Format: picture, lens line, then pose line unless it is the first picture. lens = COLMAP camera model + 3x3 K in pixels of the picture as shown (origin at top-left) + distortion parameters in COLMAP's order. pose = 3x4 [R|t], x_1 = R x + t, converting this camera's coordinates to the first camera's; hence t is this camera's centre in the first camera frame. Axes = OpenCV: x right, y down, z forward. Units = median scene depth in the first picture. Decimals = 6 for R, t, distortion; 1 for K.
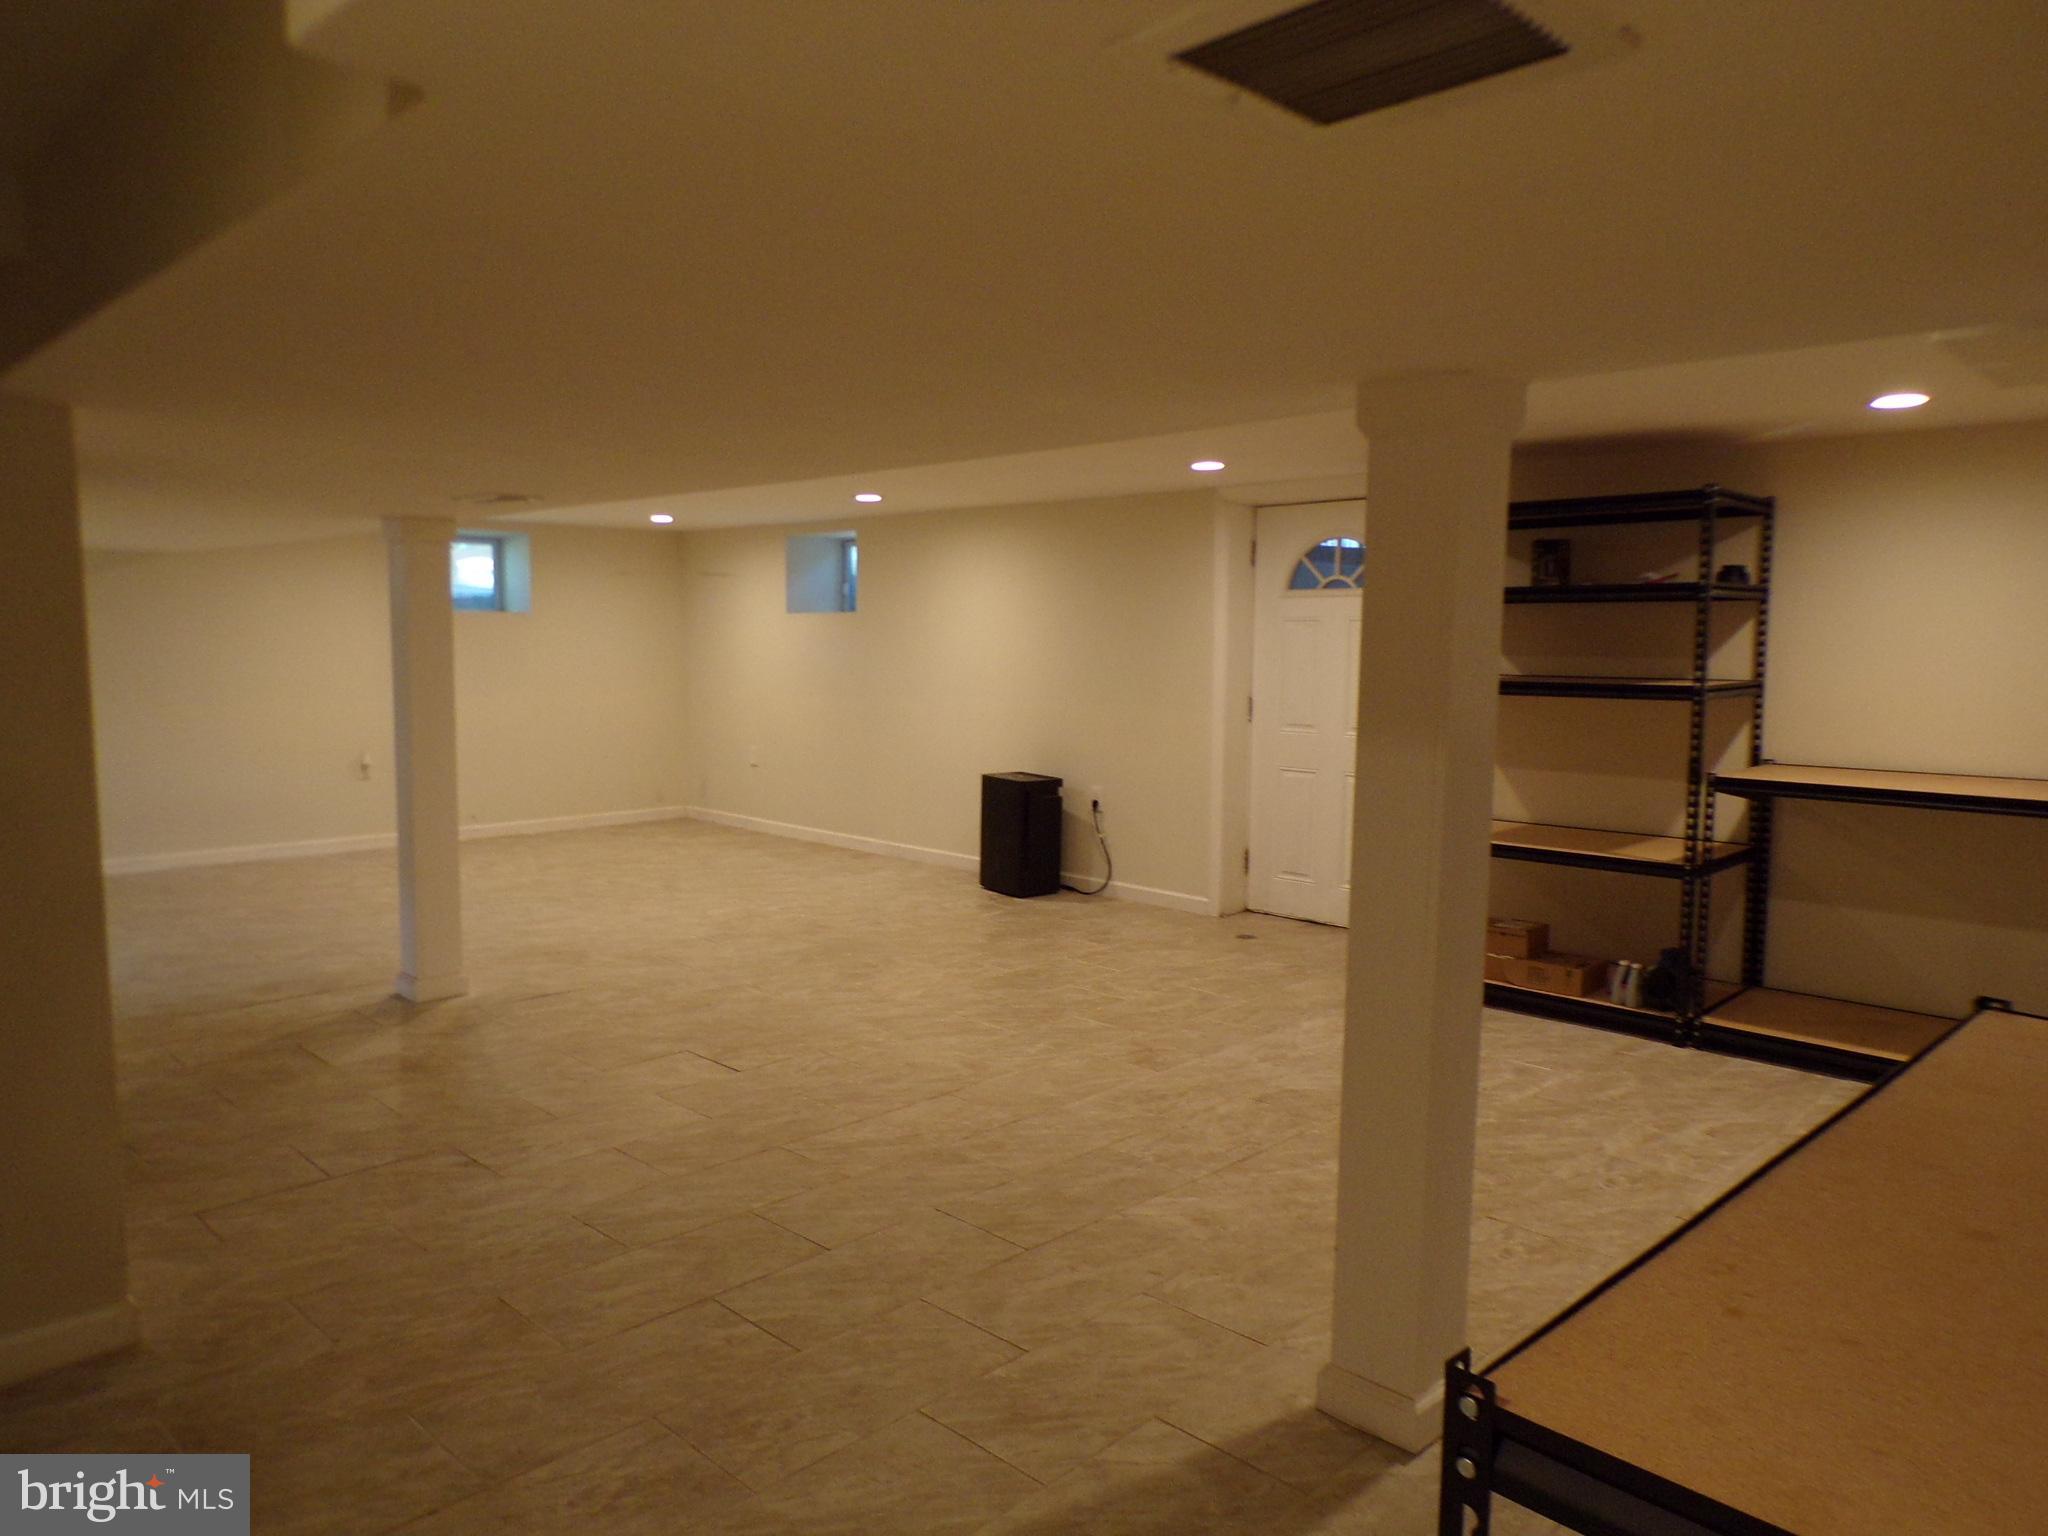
lens RADIAL K [[1387.1, 0, 1020.7], [0, 1387.1, 775.6], [0, 0, 1]] dist [-0.000112, 0.008315]
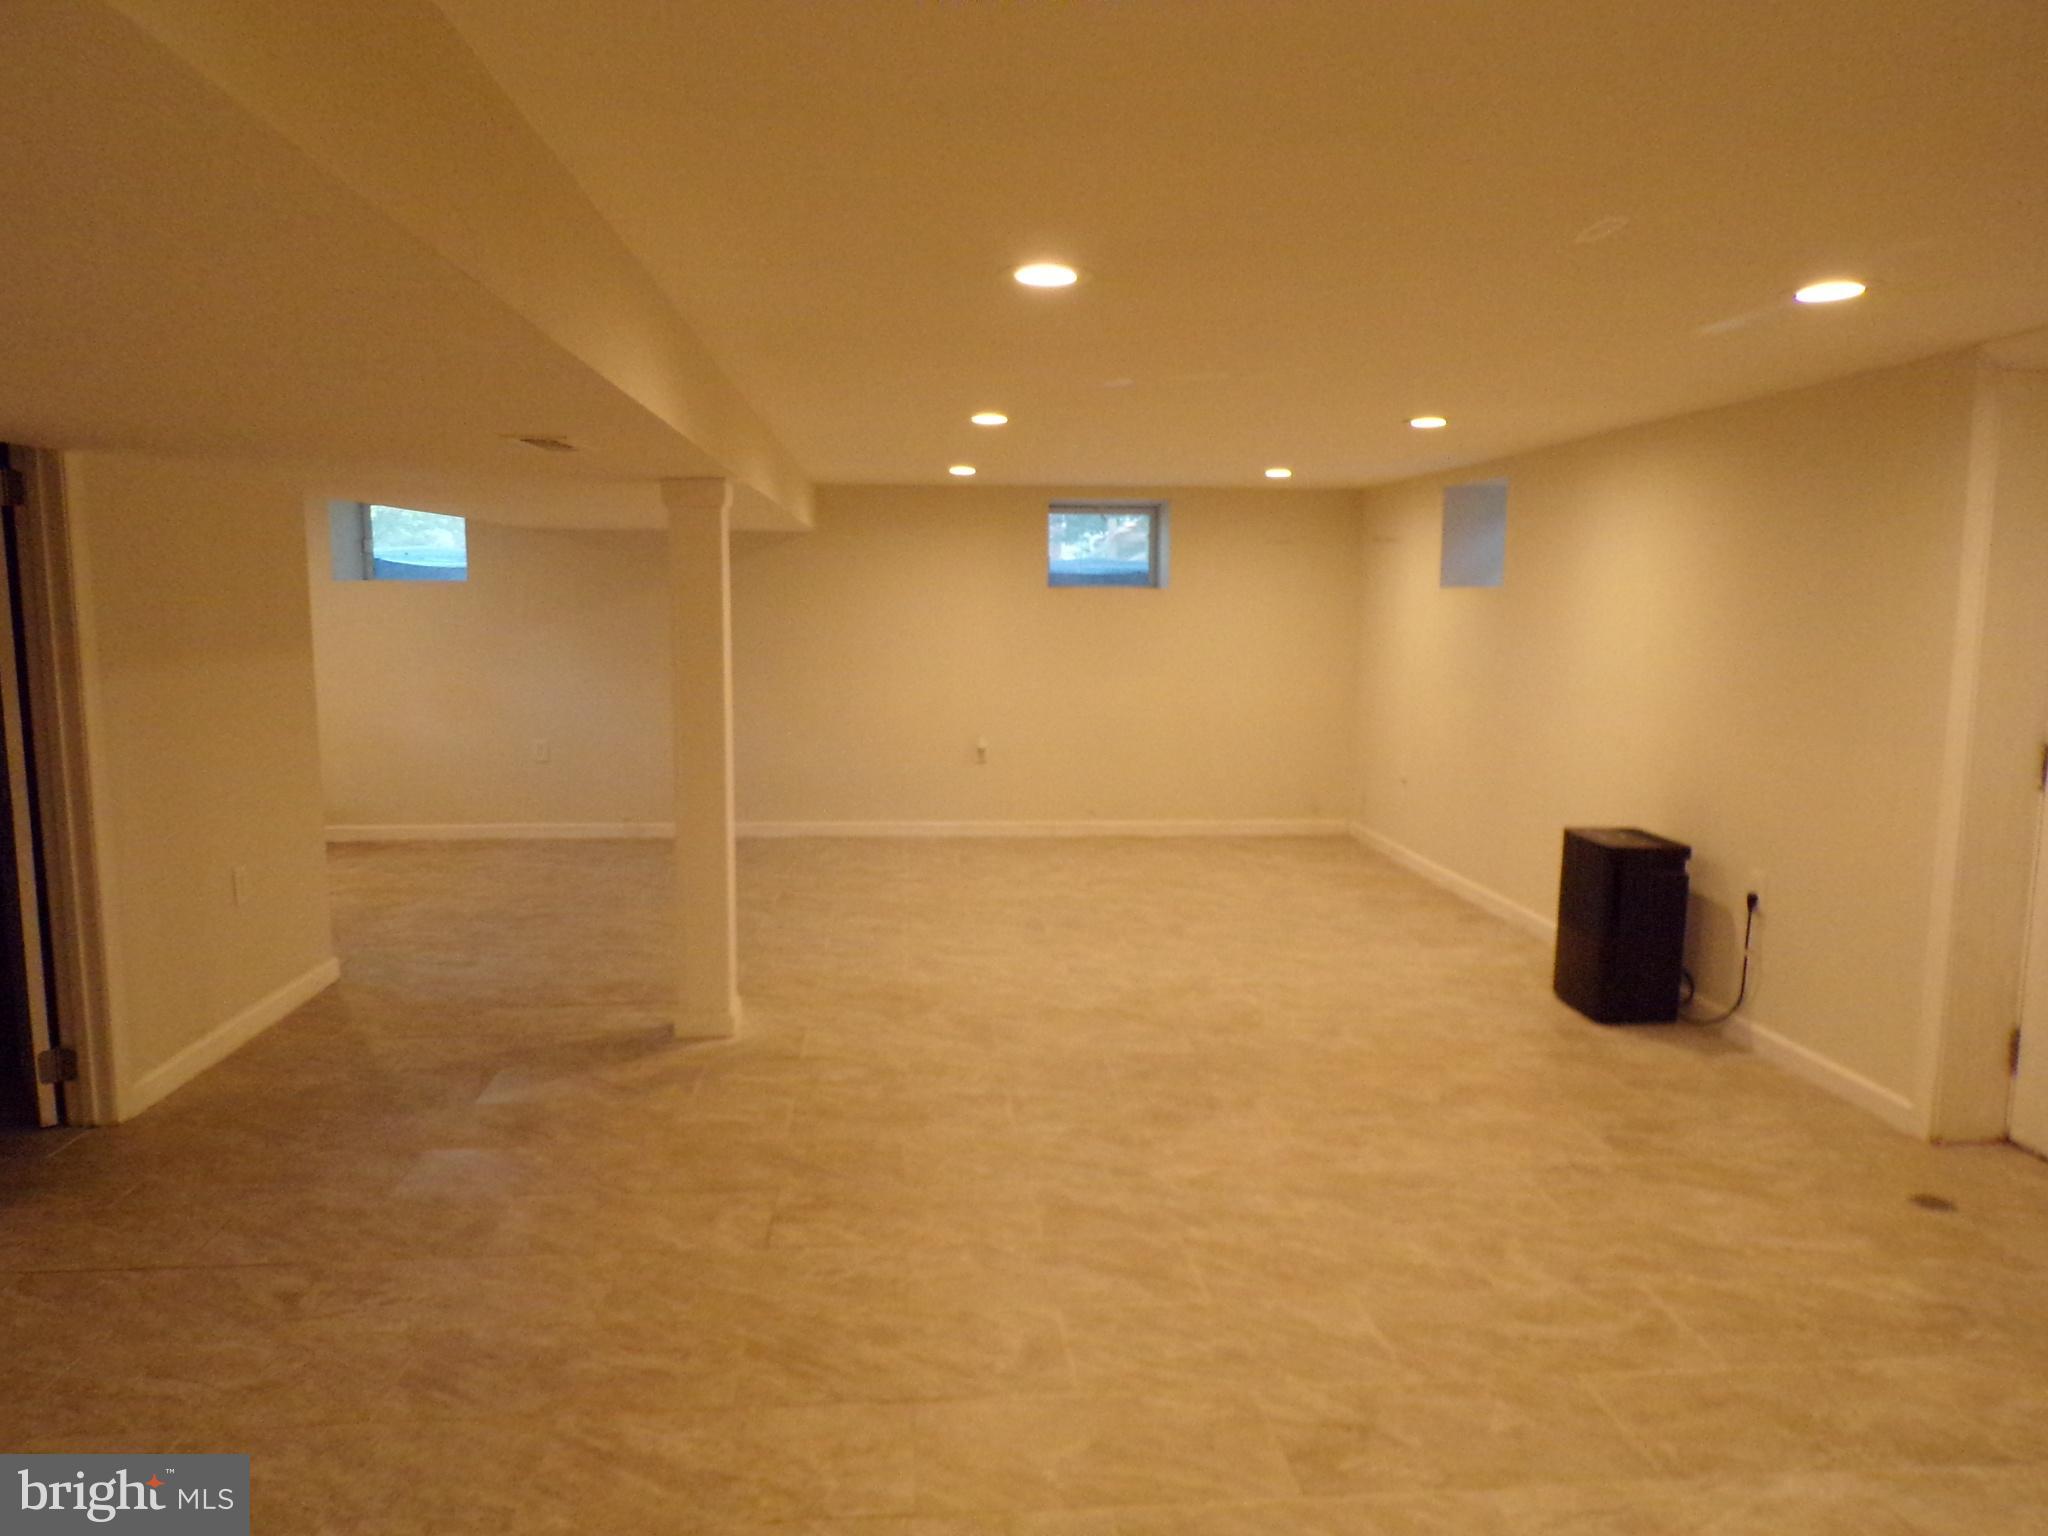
lens RADIAL K [[1387.1, 0, 1020.7], [0, 1387.1, 775.6], [0, 0, 1]] dist [-0.000112, 0.008315]
pose [[0.764279, 0.080596, -0.639830, 0.271855], [-0.069921, 0.996667, 0.042023, -0.051605], [0.641084, 0.012621, 0.767367, 0.459759]]
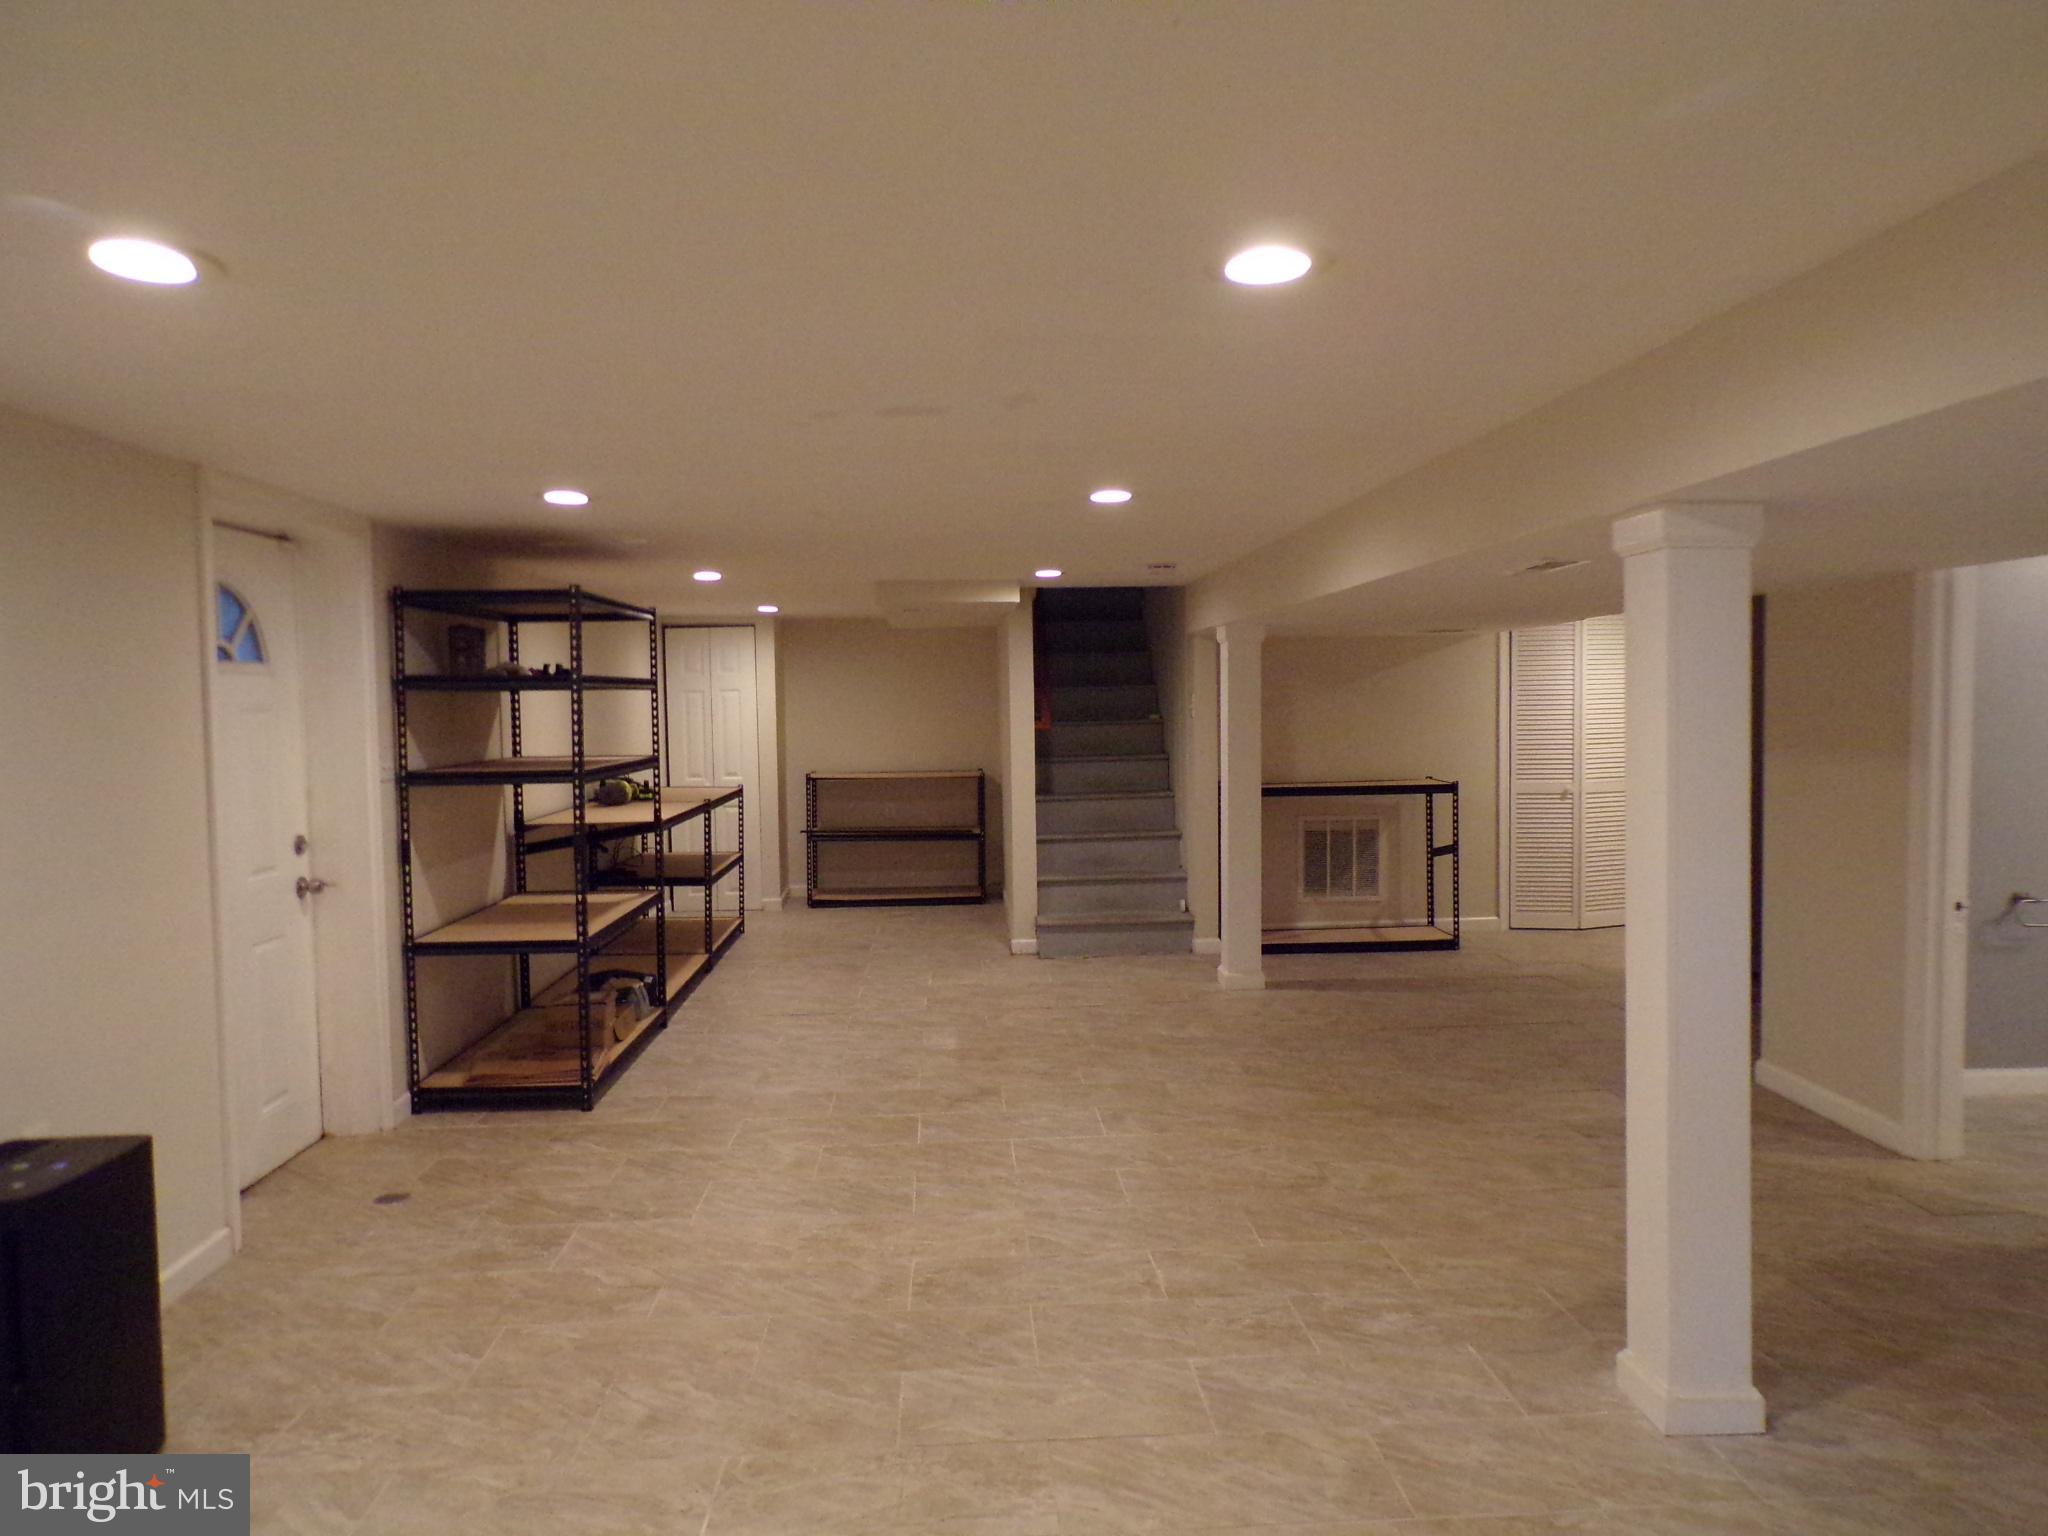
lens RADIAL K [[1387.1, 0, 1020.7], [0, 1387.1, 775.6], [0, 0, 1]] dist [-0.000112, 0.008315]
pose [[-0.741202, -0.029415, 0.670638, -0.587157], [0.082107, 0.987565, 0.134063, -0.171224], [-0.666242, 0.154432, -0.729570, 1.525599]]
